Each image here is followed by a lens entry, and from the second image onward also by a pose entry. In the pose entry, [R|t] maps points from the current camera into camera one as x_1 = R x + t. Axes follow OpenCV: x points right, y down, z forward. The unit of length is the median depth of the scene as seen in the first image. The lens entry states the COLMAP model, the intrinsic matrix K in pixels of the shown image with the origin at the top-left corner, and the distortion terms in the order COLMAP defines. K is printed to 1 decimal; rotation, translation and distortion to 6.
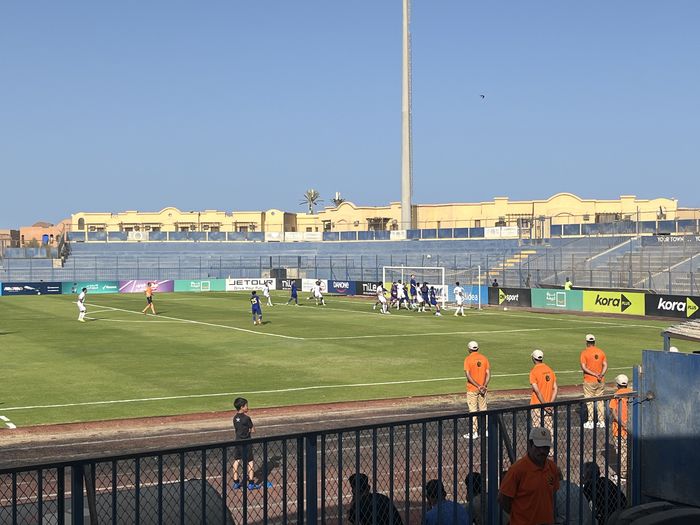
lens RADIAL K [[1065.8, 0, 352.0], [0, 1065.8, 262.1], [0, 0, 1]] dist [0.112639, 0.000000]
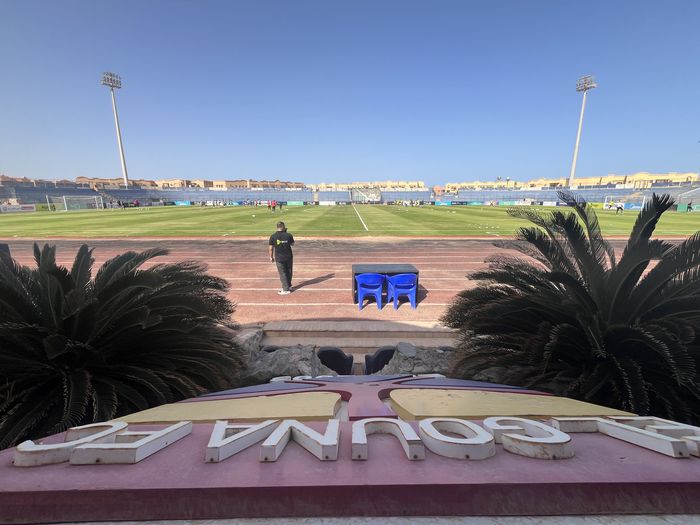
lens RADIAL K [[285.4, 0, 351.2], [0, 285.4, 260.9], [0, 0, 1]] dist [-0.002215, 0.000675]
pose [[0.900701, 0.098405, -0.423147, -0.178203], [-0.007293, 0.977296, 0.211752, 0.012269], [0.434378, -0.187639, 0.880970, -0.036598]]
